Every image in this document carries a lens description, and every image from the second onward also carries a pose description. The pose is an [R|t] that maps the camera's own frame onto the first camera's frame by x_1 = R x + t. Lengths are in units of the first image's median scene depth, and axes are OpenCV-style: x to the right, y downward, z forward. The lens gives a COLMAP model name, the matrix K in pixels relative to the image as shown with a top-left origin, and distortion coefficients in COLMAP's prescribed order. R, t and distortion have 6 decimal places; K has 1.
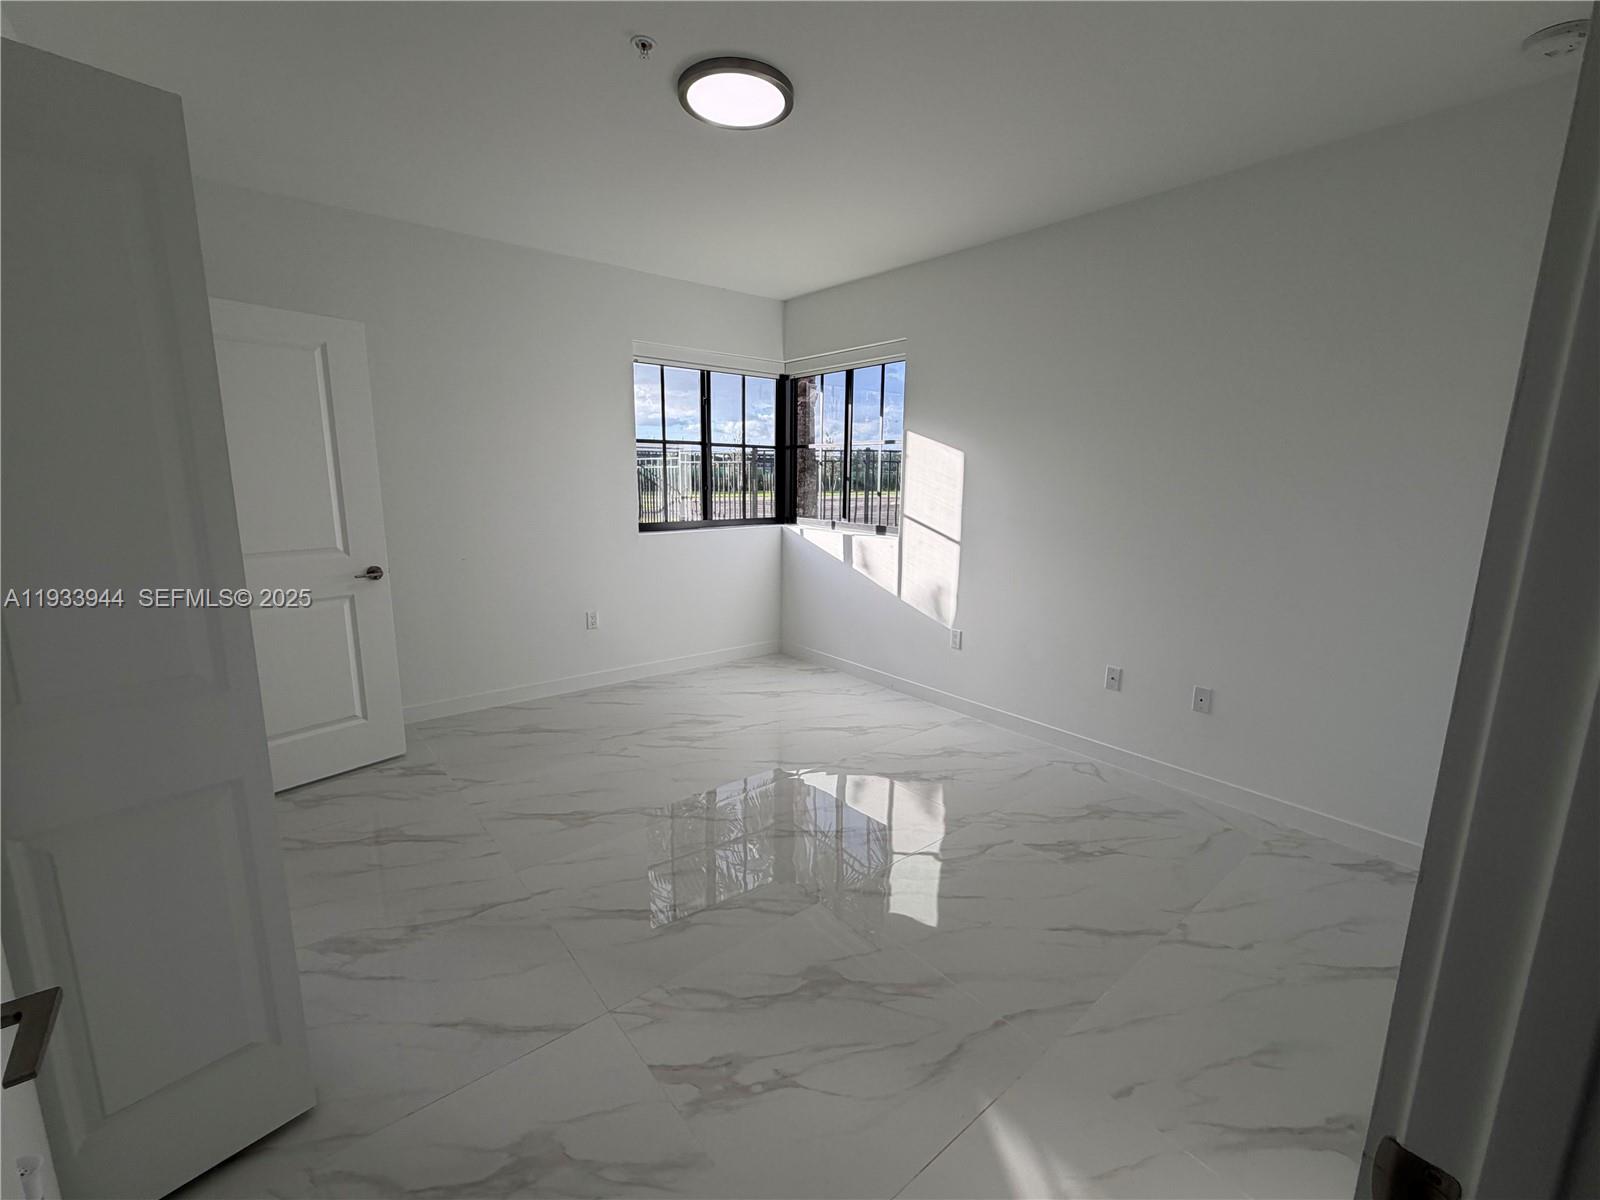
lens RADIAL K [[658.2, 0, 796.7], [0, 658.2, 593.1], [0, 0, 1]] dist [-0.001396, -0.000308]
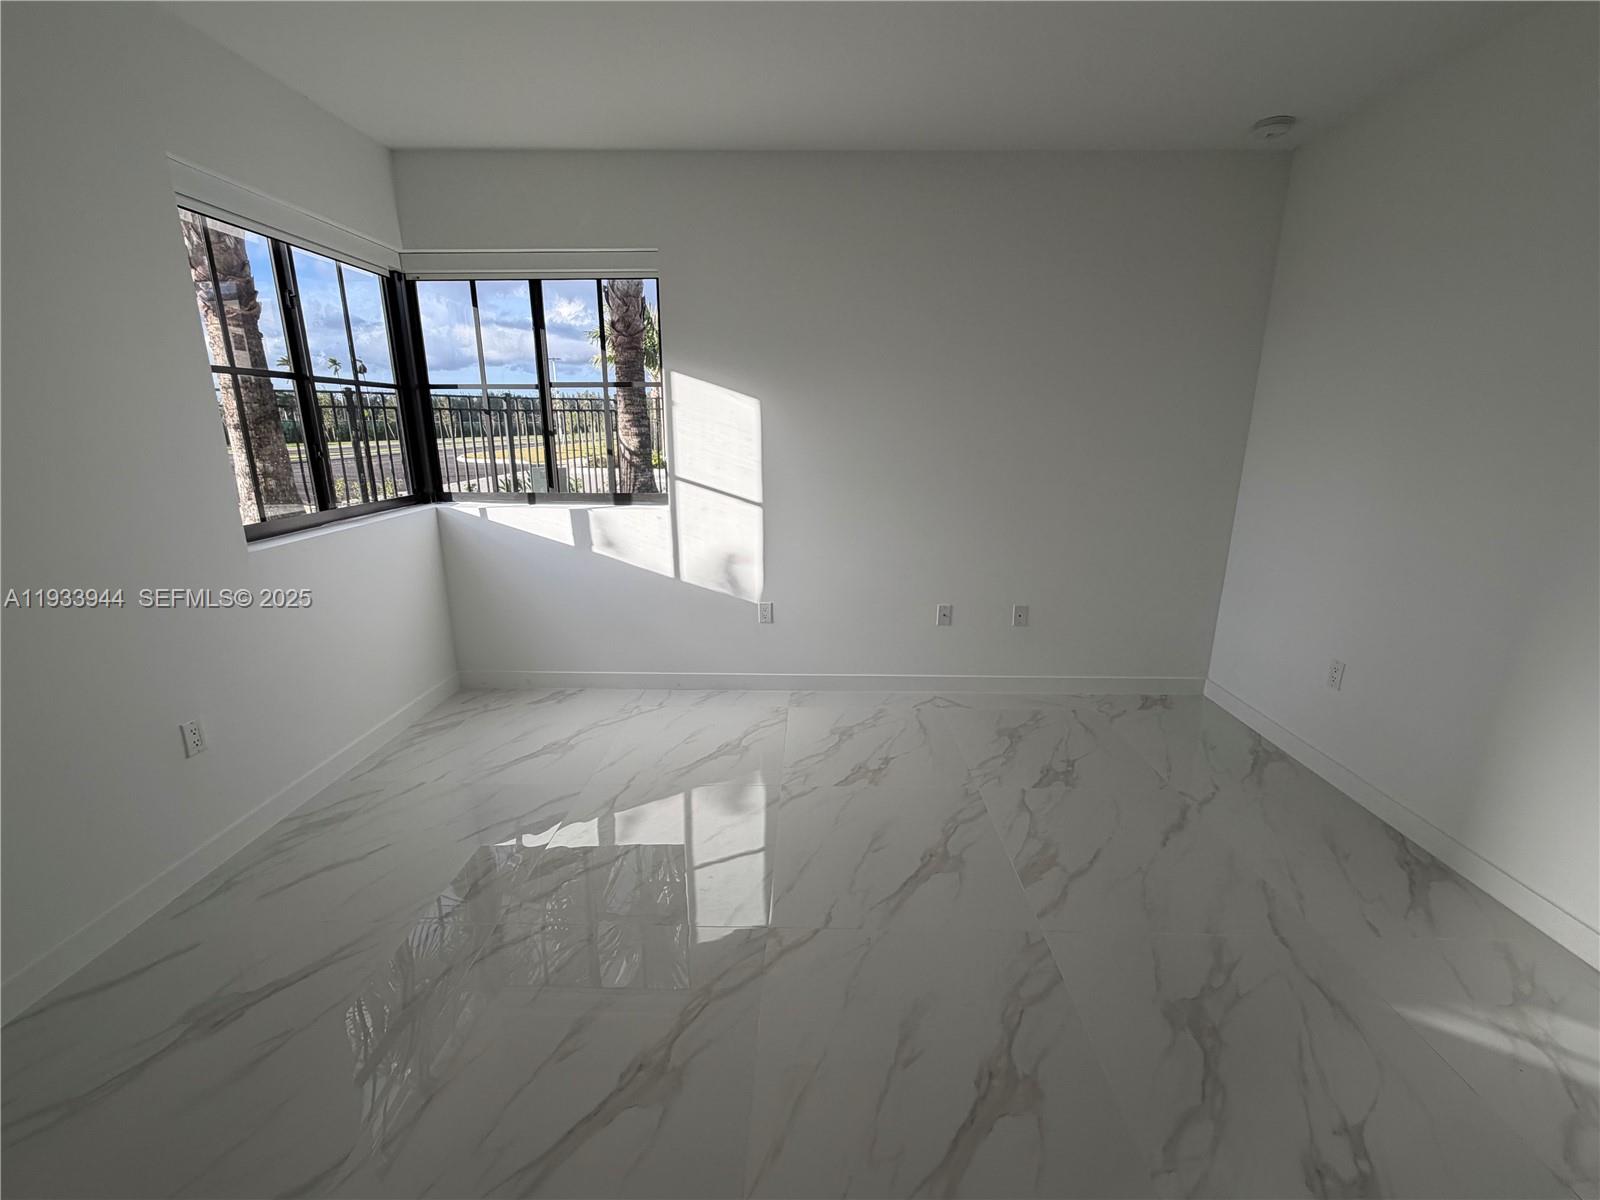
lens RADIAL K [[671.4, 0, 794.8], [0, 671.4, 594.2], [0, 0, 1]] dist [0.000101, 0.000118]
pose [[0.659596, -0.198054, 0.725057, -0.393153], [0.143043, 0.980105, 0.137594, -0.075510], [-0.737883, 0.012958, 0.674804, 0.360989]]
